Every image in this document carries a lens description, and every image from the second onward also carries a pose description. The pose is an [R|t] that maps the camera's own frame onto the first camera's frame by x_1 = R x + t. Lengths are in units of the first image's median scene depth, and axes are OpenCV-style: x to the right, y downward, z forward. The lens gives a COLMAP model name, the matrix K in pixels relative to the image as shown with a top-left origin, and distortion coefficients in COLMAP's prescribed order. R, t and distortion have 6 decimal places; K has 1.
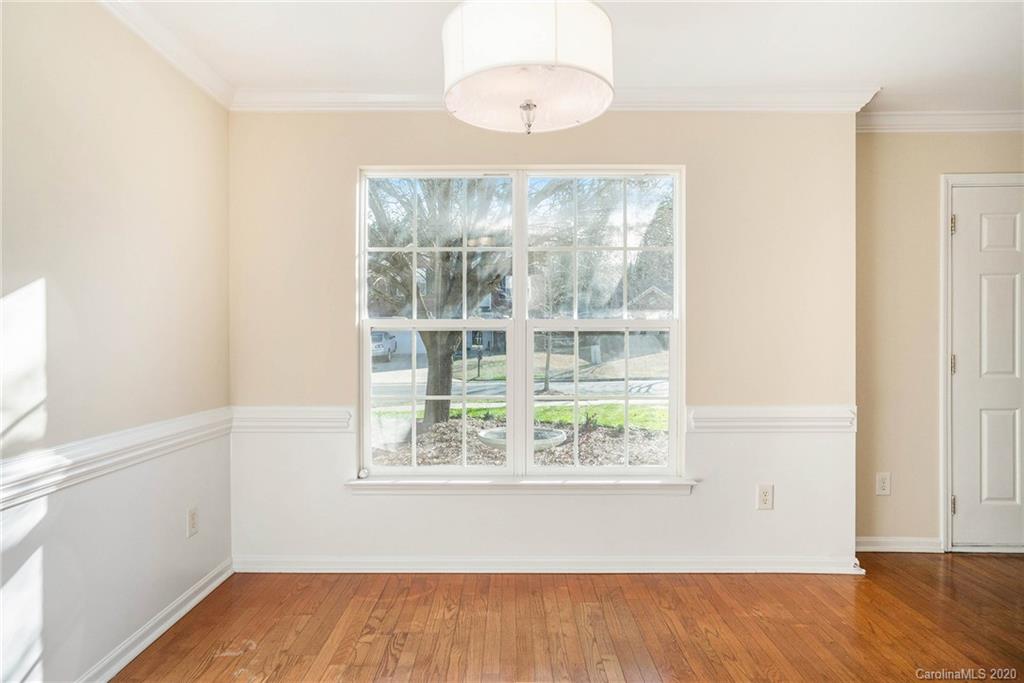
lens RADIAL K [[543.6, 0, 501.2], [0, 543.6, 342.0], [0, 0, 1]] dist [0.002658, 0.001944]
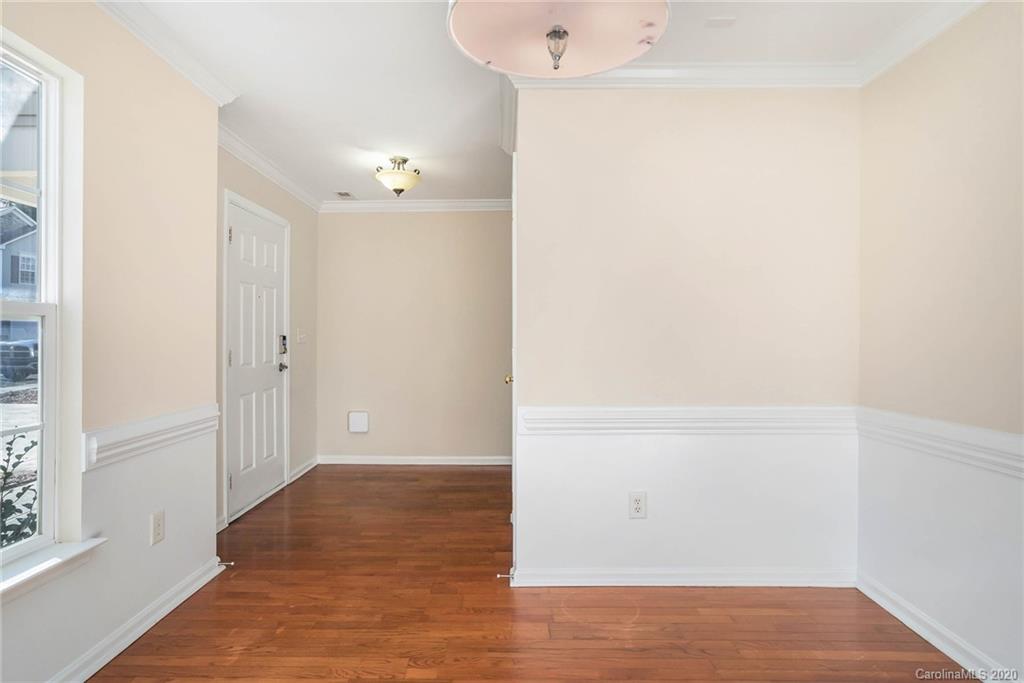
lens RADIAL K [[543.6, 0, 501.2], [0, 543.6, 342.0], [0, 0, 1]] dist [0.002658, 0.001944]
pose [[0.006760, -0.003906, 0.999970, -0.338556], [-0.004064, 0.999984, 0.003934, -0.000520], [-0.999969, -0.004091, 0.006744, 0.484365]]
